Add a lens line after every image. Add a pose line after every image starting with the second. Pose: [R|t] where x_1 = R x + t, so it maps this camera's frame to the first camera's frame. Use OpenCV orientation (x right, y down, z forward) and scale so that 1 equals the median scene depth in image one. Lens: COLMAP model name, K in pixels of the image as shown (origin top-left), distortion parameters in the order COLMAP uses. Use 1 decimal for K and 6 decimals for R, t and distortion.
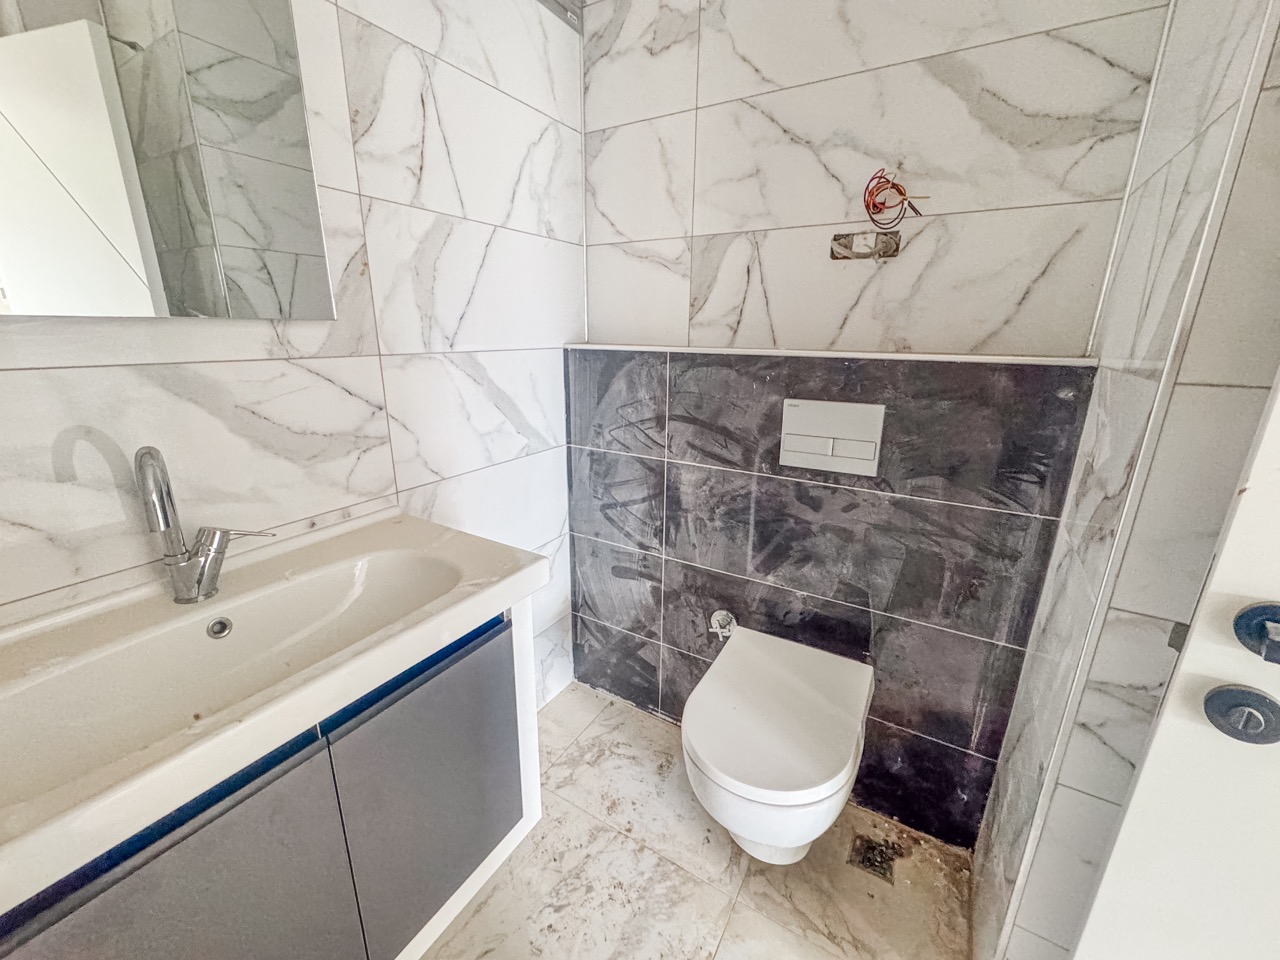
lens RADIAL K [[512.6, 0, 640.9], [0, 512.6, 478.6], [0, 0, 1]] dist [-0.002270, -0.000406]
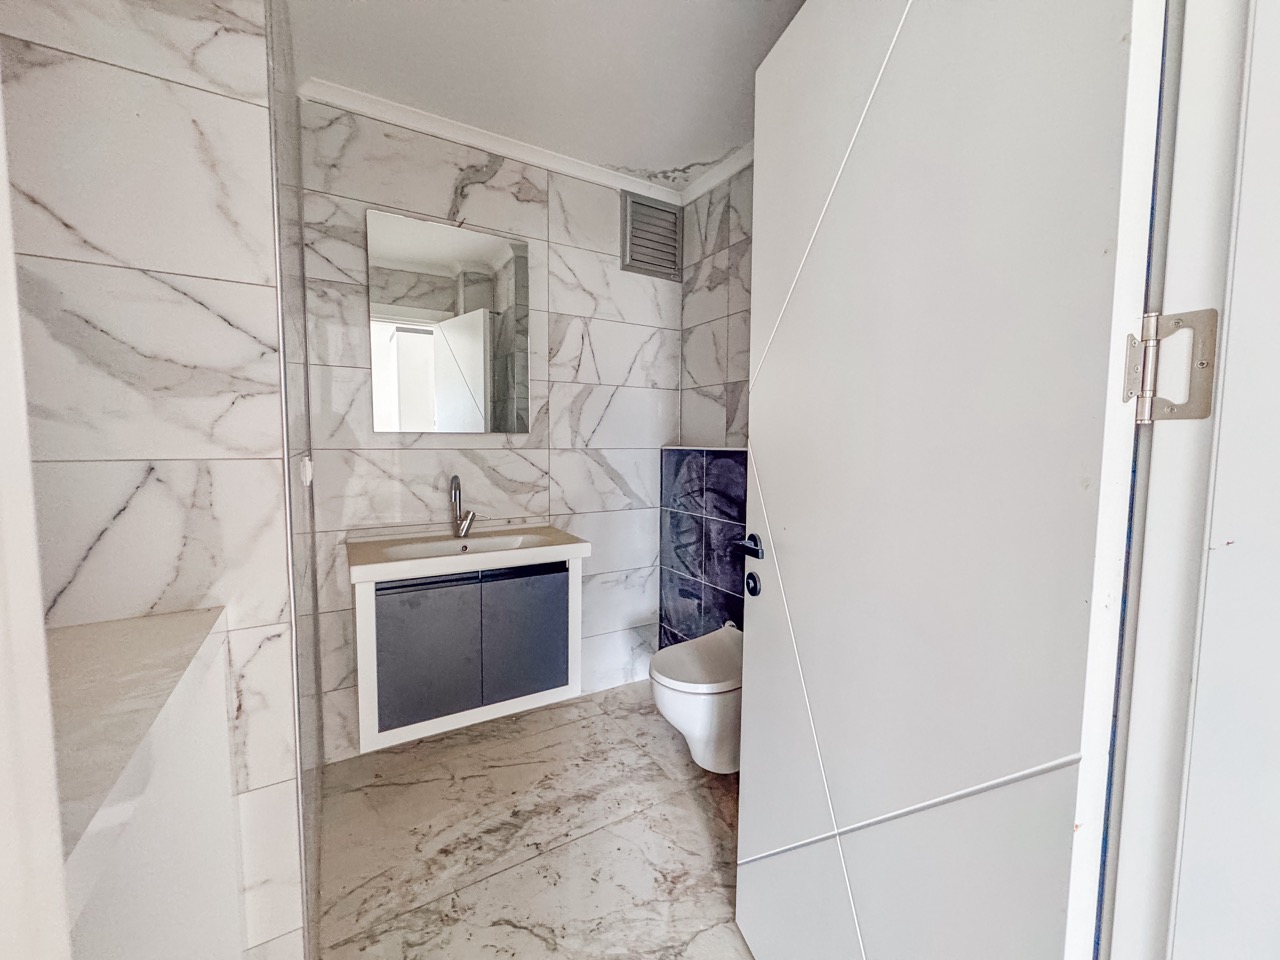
lens RADIAL K [[512.6, 0, 640.4], [0, 512.6, 478.7], [0, 0, 1]] dist [-0.002270, -0.000406]
pose [[0.881030, 0.028963, -0.472173, 0.639202], [-0.128613, 0.975193, -0.180161, 0.165762], [0.455242, 0.219454, 0.862899, -0.493731]]
